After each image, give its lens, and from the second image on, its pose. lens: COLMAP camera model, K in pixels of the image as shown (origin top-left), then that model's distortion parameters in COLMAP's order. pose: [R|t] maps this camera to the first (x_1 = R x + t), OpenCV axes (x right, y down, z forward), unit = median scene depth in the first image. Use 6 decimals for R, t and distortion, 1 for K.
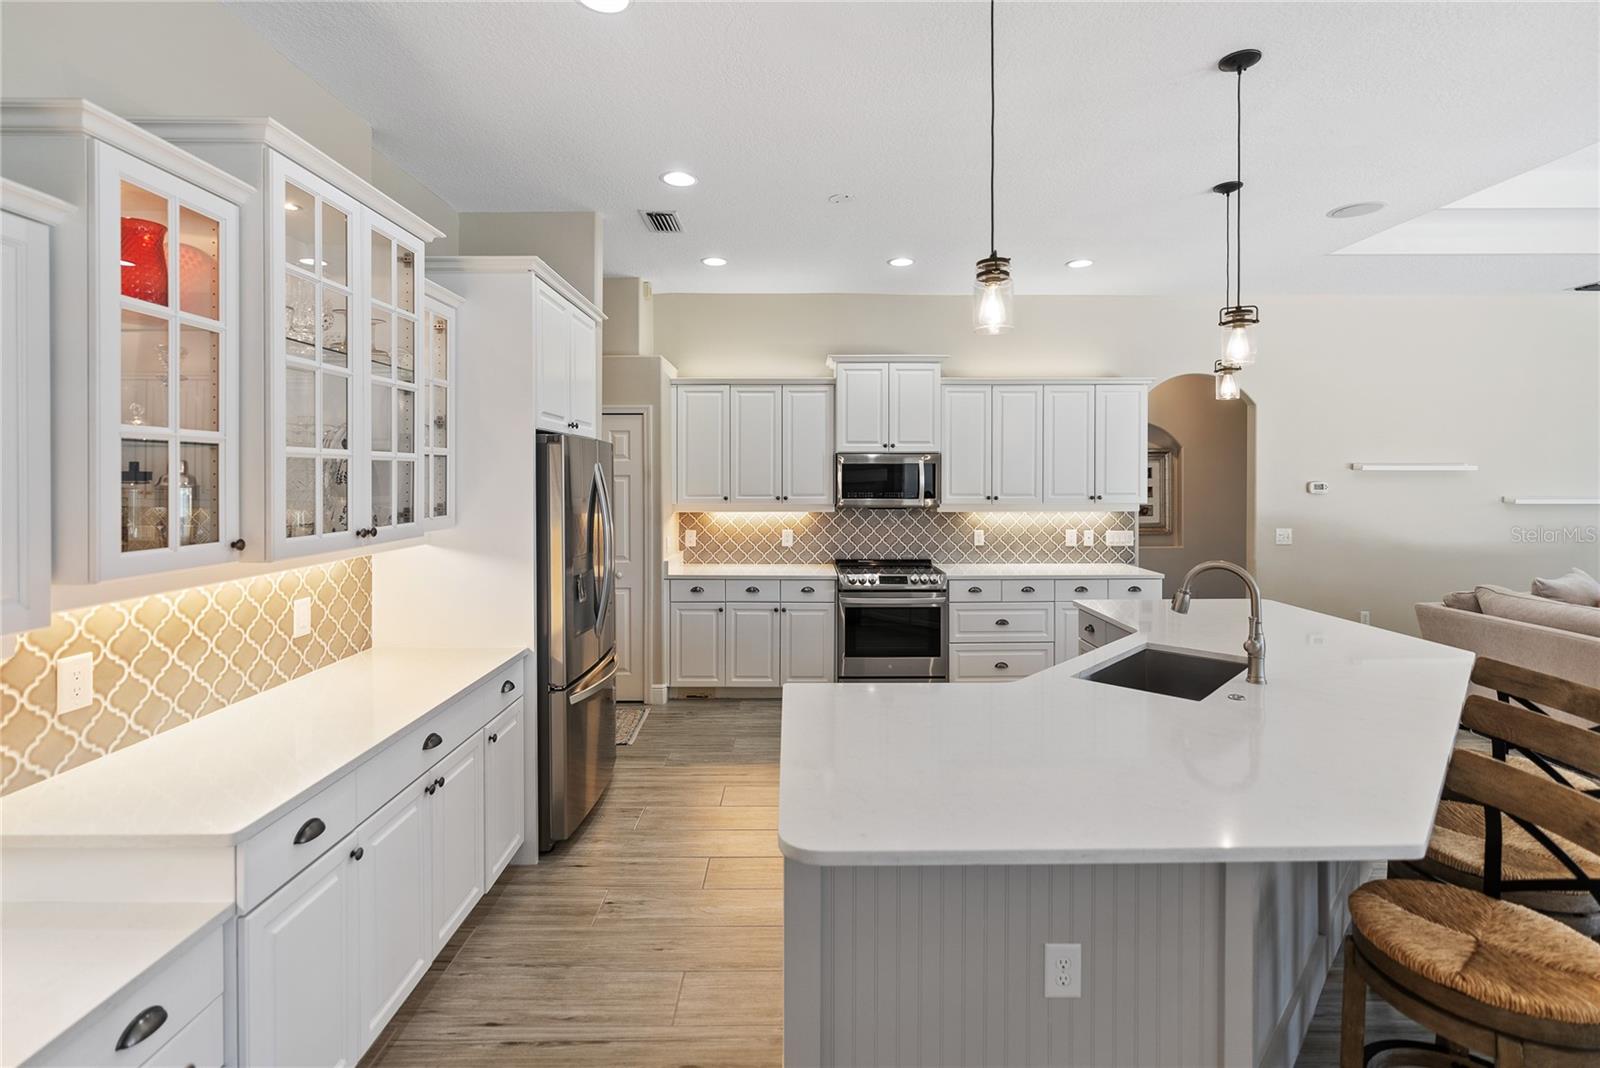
lens RADIAL K [[729.1, 0, 799.3], [0, 729.1, 483.8], [0, 0, 1]] dist [-0.007604, 0.003033]
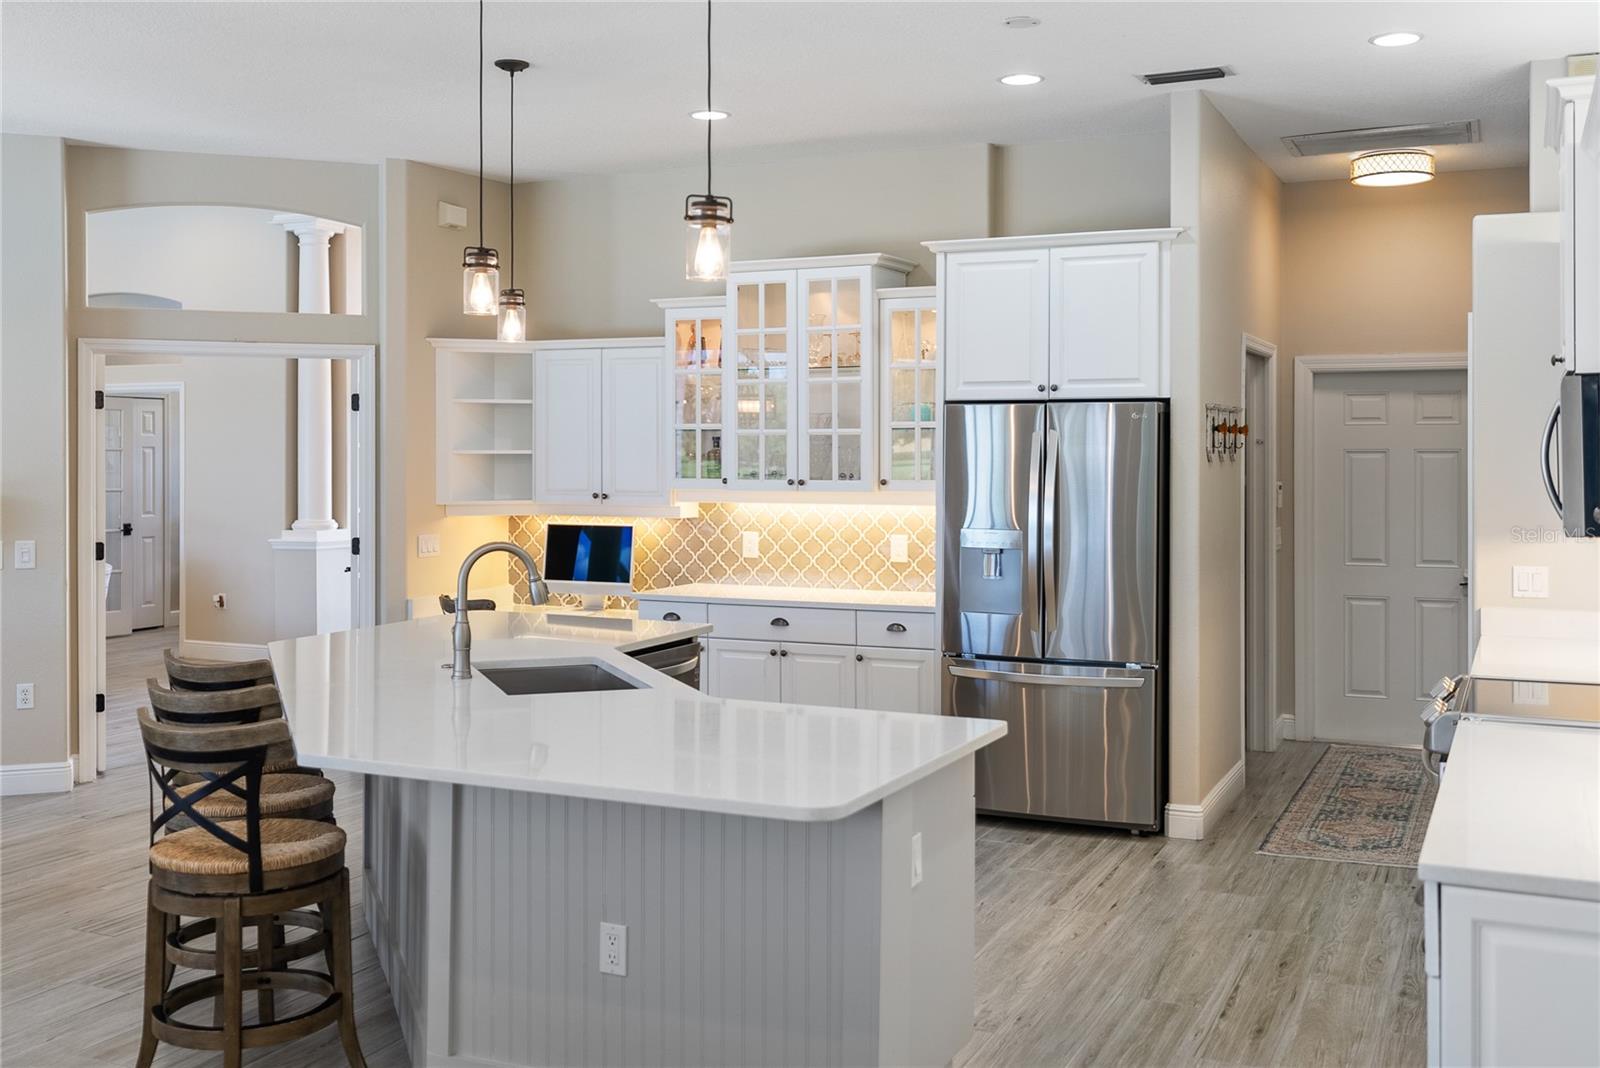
lens RADIAL K [[1568.6, 0, 793.0], [0, 1568.6, 451.0], [0, 0, 1]] dist [0.004559, 0.000000]
pose [[-0.426435, 0.000799, -0.904518, 1.308648], [-0.009854, 0.999936, 0.005529, -0.009611], [0.904464, 0.011271, -0.426400, 1.306431]]
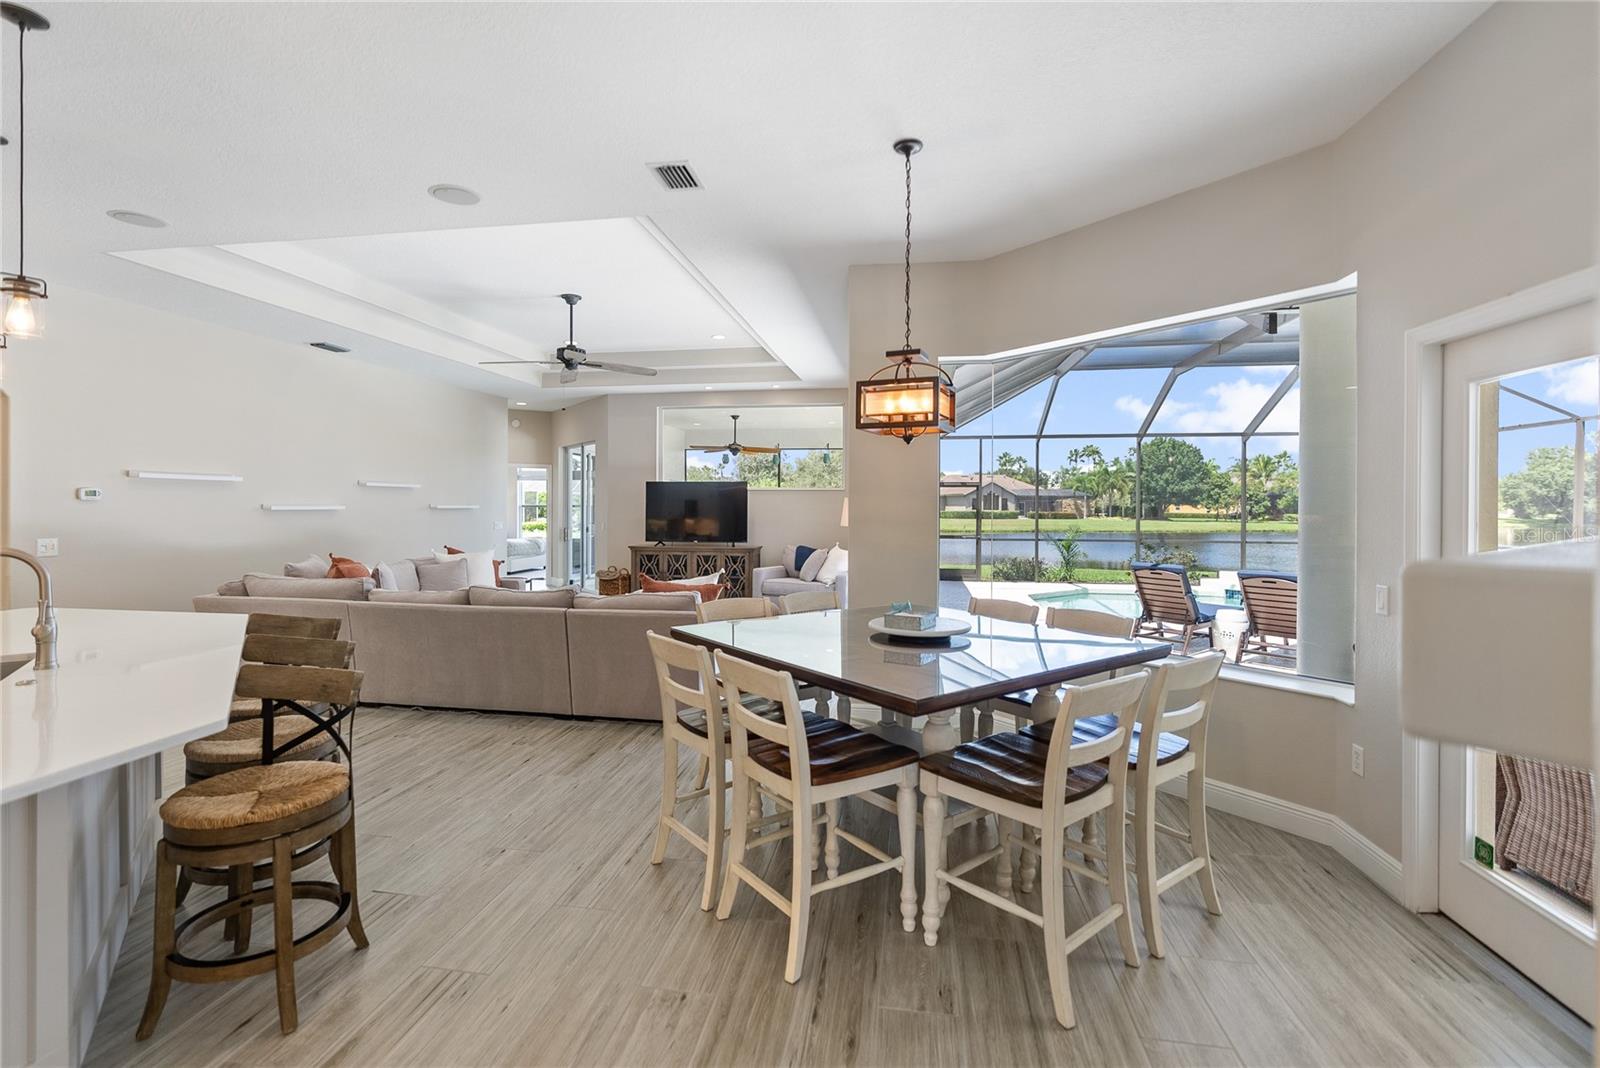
lens RADIAL K [[729.1, 0, 793.0], [0, 729.1, 506.7], [0, 0, 1]] dist [-0.007604, 0.003033]
pose [[0.164344, -0.000183, 0.986403, -0.098855], [0.005253, 0.999986, -0.000690, 0.038307], [-0.986389, 0.005295, 0.164342, -0.086827]]
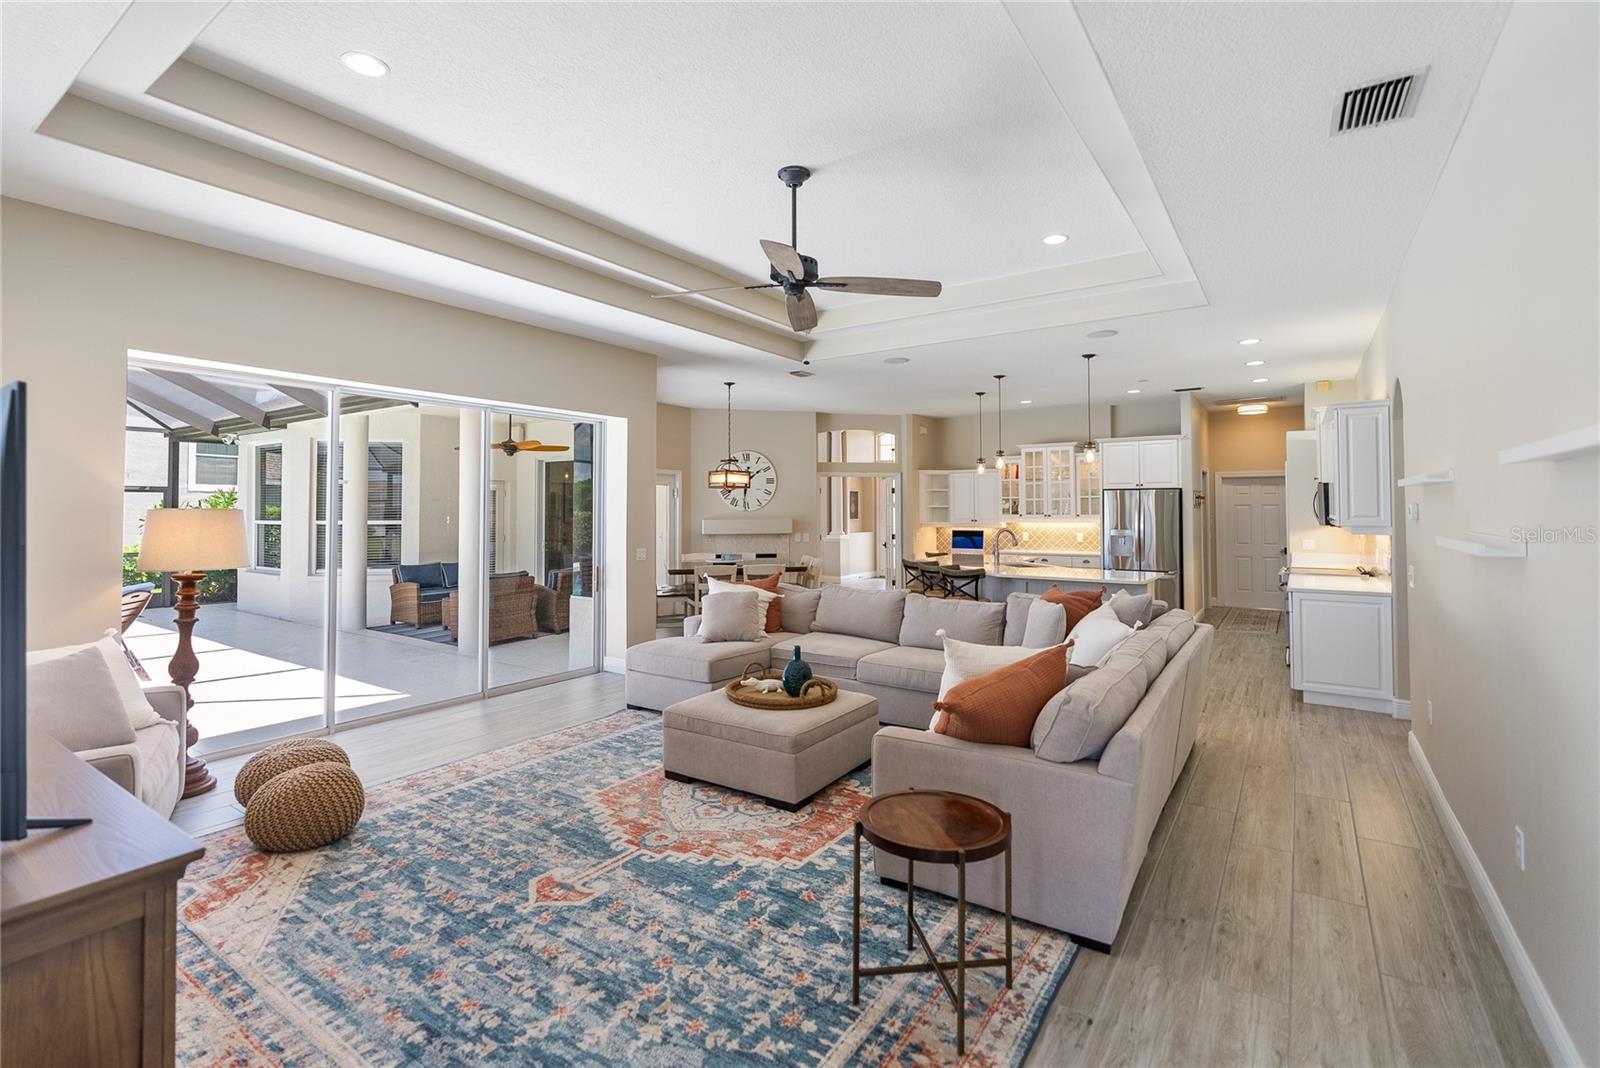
lens RADIAL K [[729.1, 0, 786.2], [0, 729.1, 487.6], [0, 0, 1]] dist [-0.007604, 0.003033]
pose [[-0.579136, -0.022335, -0.814925, 2.358749], [-0.006256, 0.999717, -0.022954, 0.002164], [0.815207, -0.008196, -0.579112, 1.292380]]
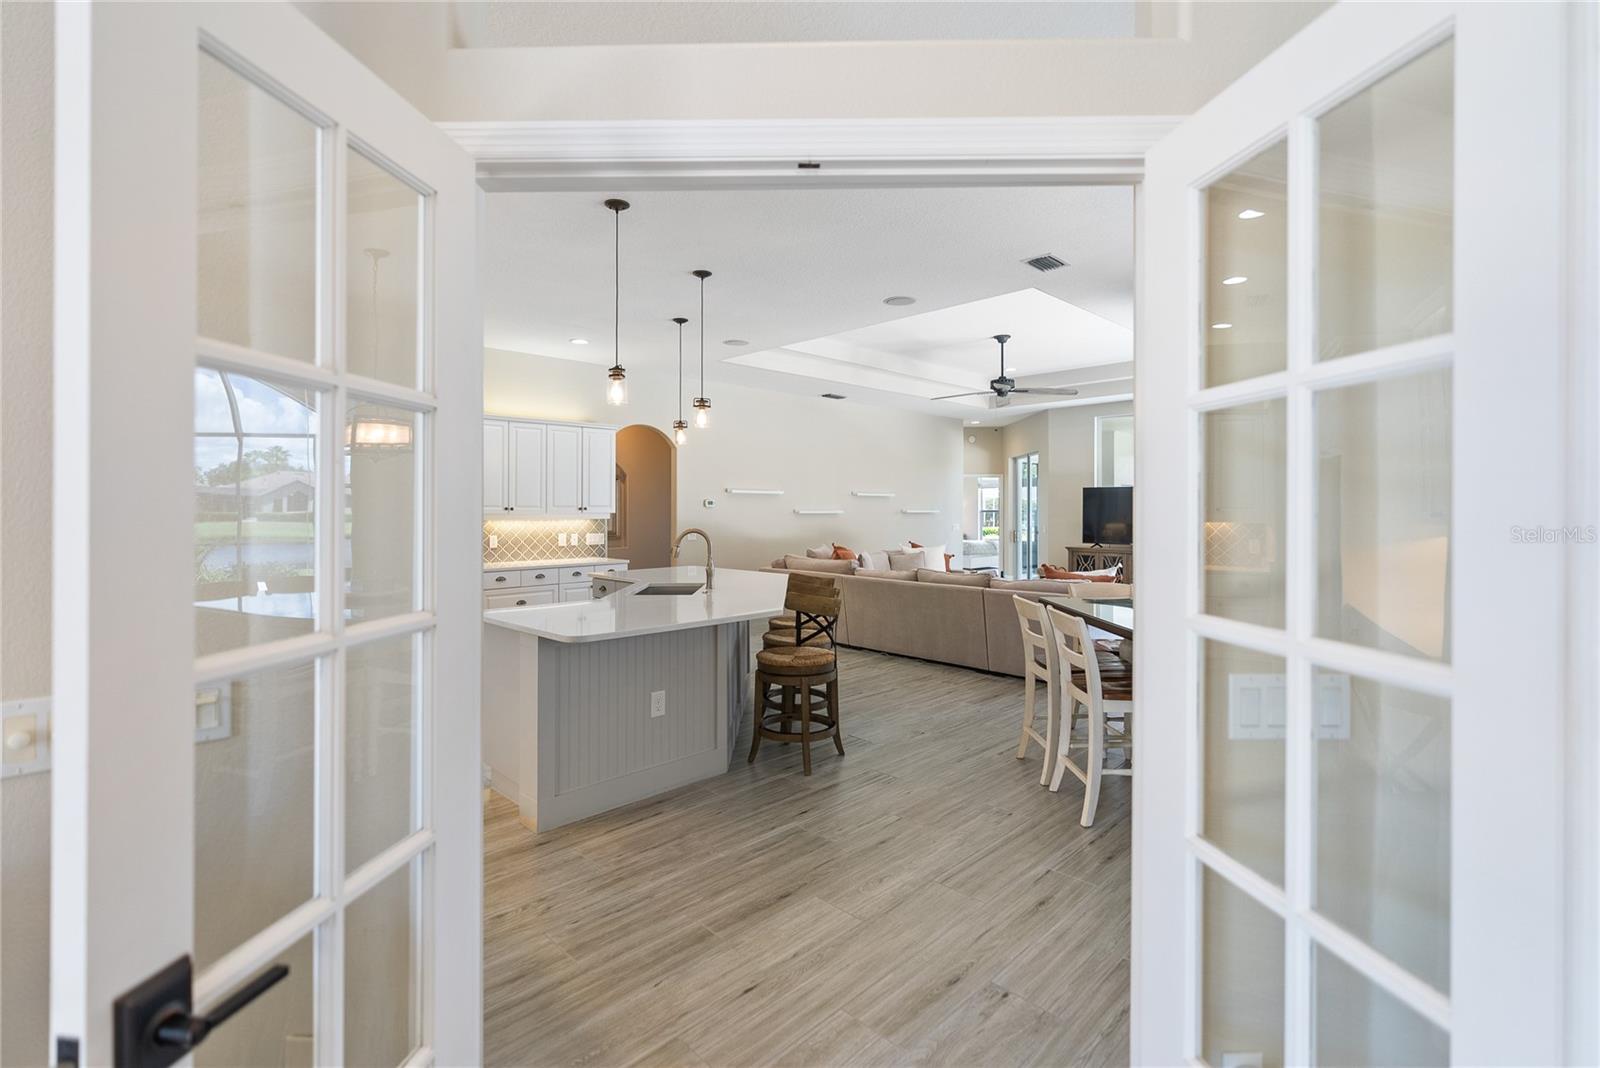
lens RADIAL K [[729.1, 0, 792.7], [0, 729.1, 509.9], [0, 0, 1]] dist [-0.007604, 0.003033]
pose [[0.714861, 0.001616, 0.699265, -0.366468], [0.005035, 0.999960, -0.007458, 0.044988], [-0.699249, 0.008853, 0.714824, -0.353338]]
